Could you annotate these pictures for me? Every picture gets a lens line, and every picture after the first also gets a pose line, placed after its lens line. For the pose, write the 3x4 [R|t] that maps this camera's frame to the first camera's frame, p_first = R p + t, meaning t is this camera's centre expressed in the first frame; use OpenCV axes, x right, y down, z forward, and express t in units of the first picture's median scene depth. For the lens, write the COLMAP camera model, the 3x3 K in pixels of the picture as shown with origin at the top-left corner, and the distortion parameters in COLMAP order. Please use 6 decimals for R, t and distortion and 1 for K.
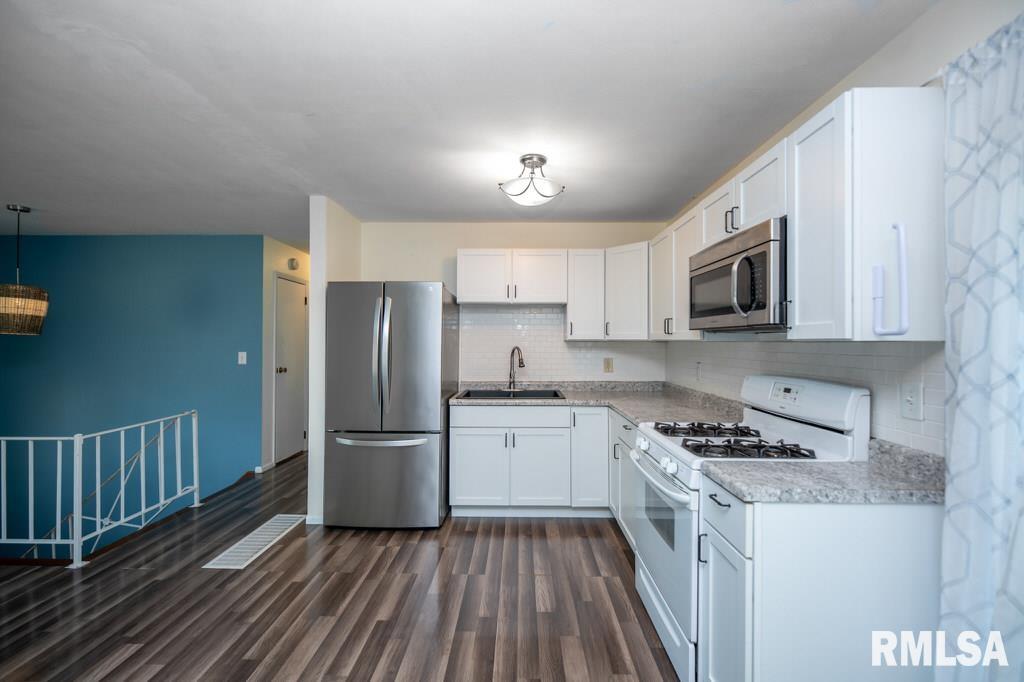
lens RADIAL K [[429.0, 0, 506.4], [0, 429.0, 339.5], [0, 0, 1]] dist [-0.008442, 0.000554]
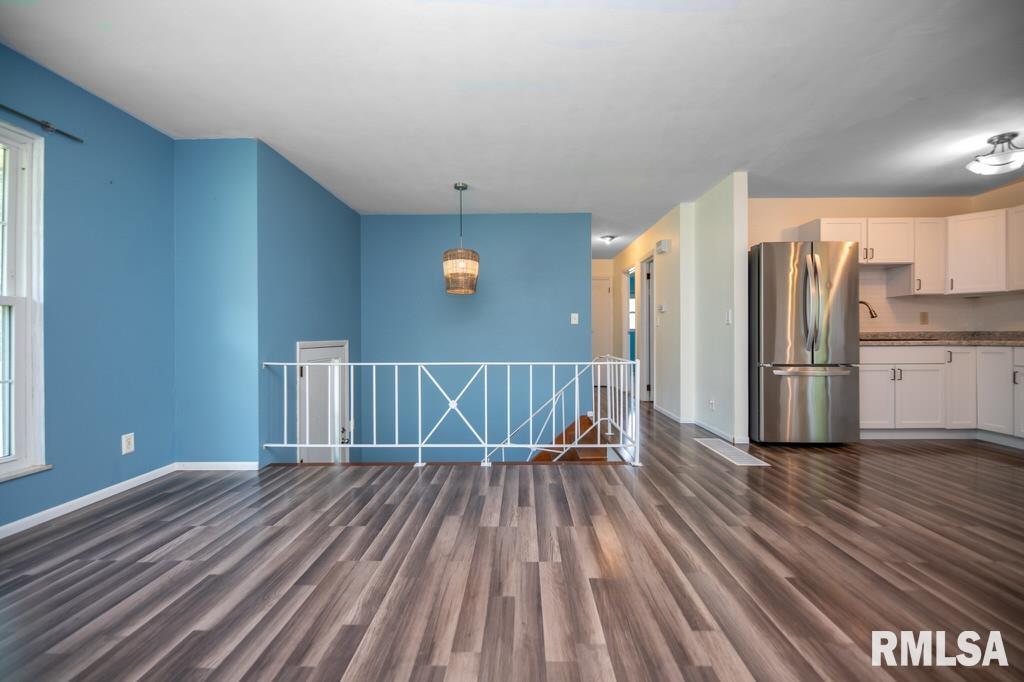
lens RADIAL K [[429.0, 0, 510.6], [0, 429.0, 337.1], [0, 0, 1]] dist [-0.008442, 0.000554]
pose [[0.999938, -0.007721, 0.007998, -1.084800], [0.007675, 0.999954, 0.005745, 0.114930], [-0.008042, -0.005684, 0.999952, -0.185437]]
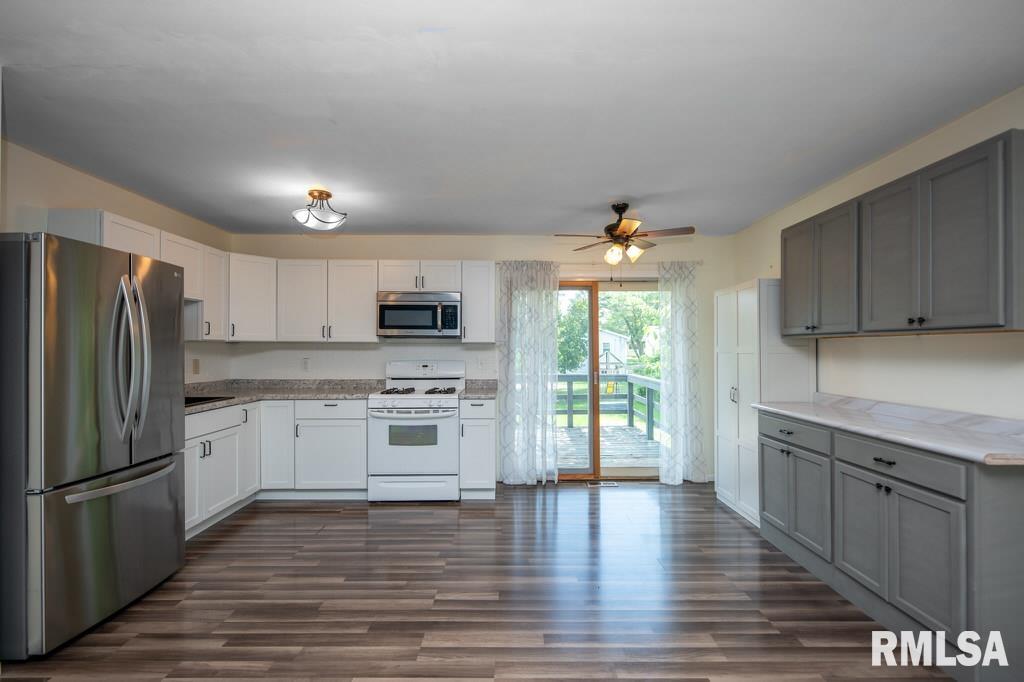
lens RADIAL K [[476.8, 0, 513.2], [0, 476.8, 341.3], [0, 0, 1]] dist [-0.004809, -0.000390]
pose [[-0.022573, 0.014077, 0.999646, -1.027105], [-0.006709, 0.999876, -0.014232, 0.016083], [-0.999723, -0.007027, -0.022476, 0.369302]]
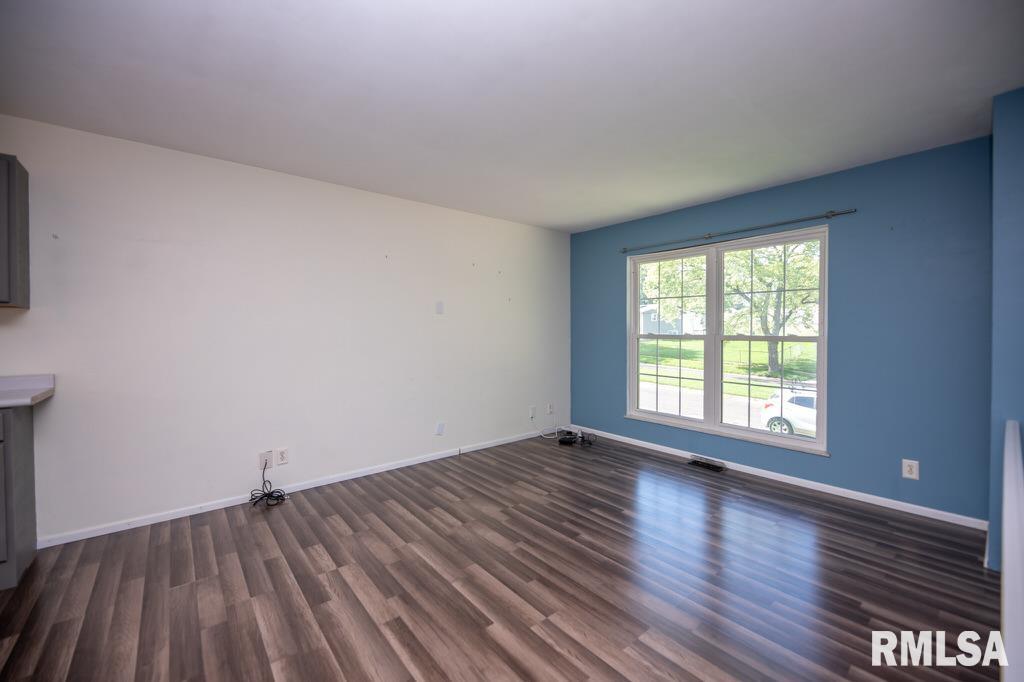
lens RADIAL K [[420.1, 0, 514.8], [0, 420.1, 339.8], [0, 0, 1]] dist [0.000165, -0.001101]
pose [[-0.758482, 0.017028, -0.651472, -0.652791], [0.006393, 0.999805, 0.018690, 0.033986], [0.651663, 0.010011, -0.758442, 0.775137]]
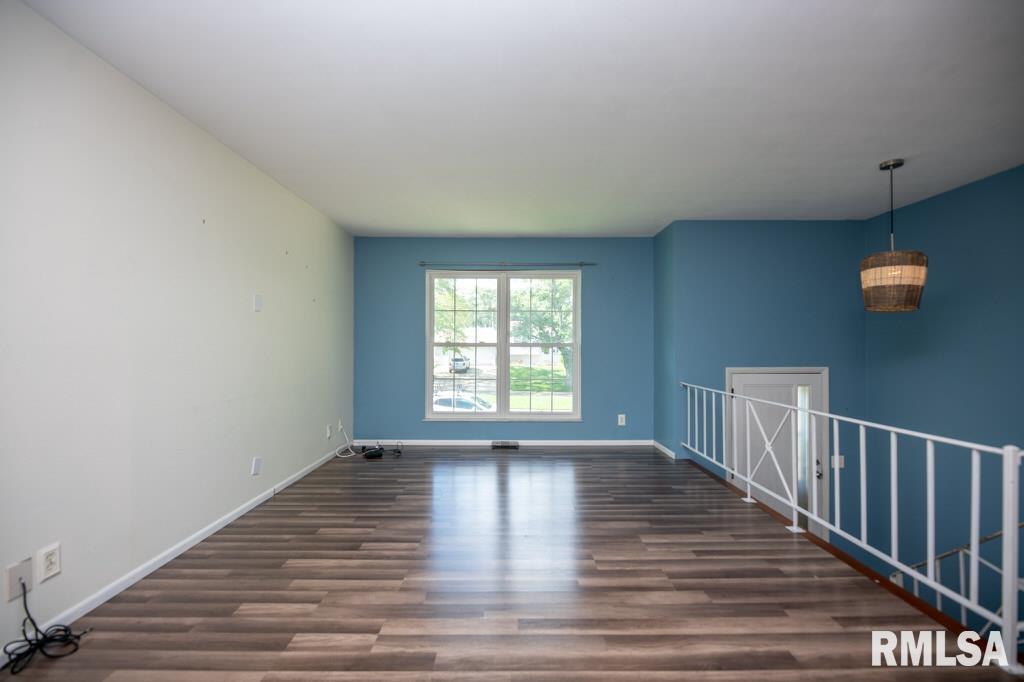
lens RADIAL K [[420.1, 0, 512.9], [0, 420.1, 348.9], [0, 0, 1]] dist [0.000165, -0.001101]
pose [[0.023968, 0.002684, -0.999709, -0.355404], [0.007212, 0.999970, 0.002858, 0.064108], [0.999687, -0.007279, 0.023948, 0.234724]]
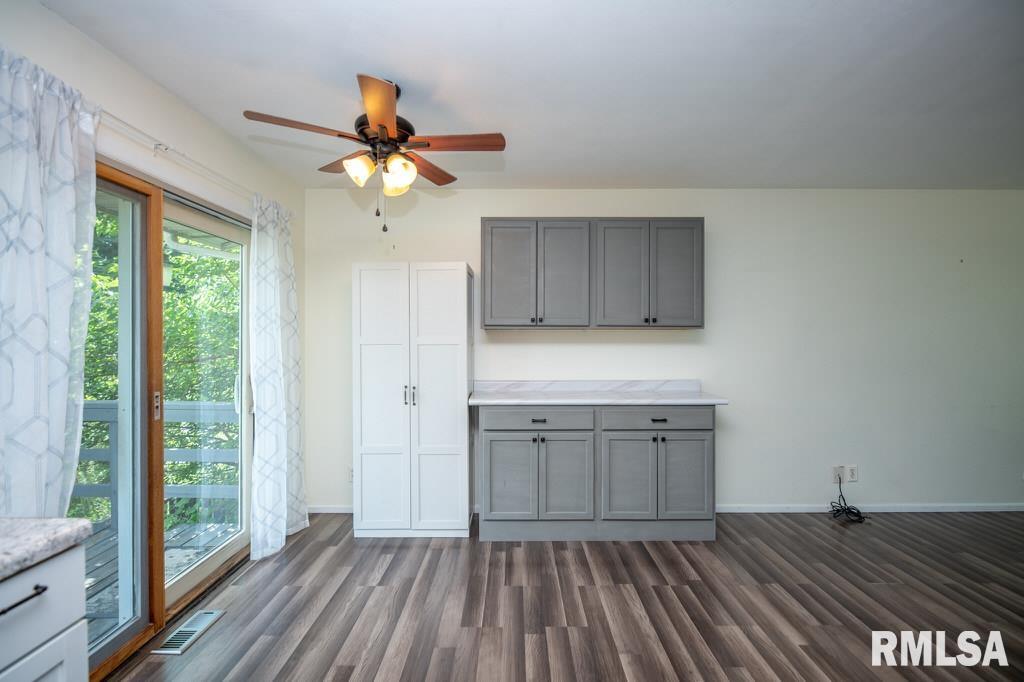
lens RADIAL K [[429.0, 0, 517.9], [0, 429.0, 339.2], [0, 0, 1]] dist [-0.008442, 0.000554]
pose [[-0.999943, -0.001550, -0.010520, -0.093740], [-0.001315, 0.999751, -0.022276, 0.033030], [0.010552, -0.022261, -0.999697, 0.666776]]
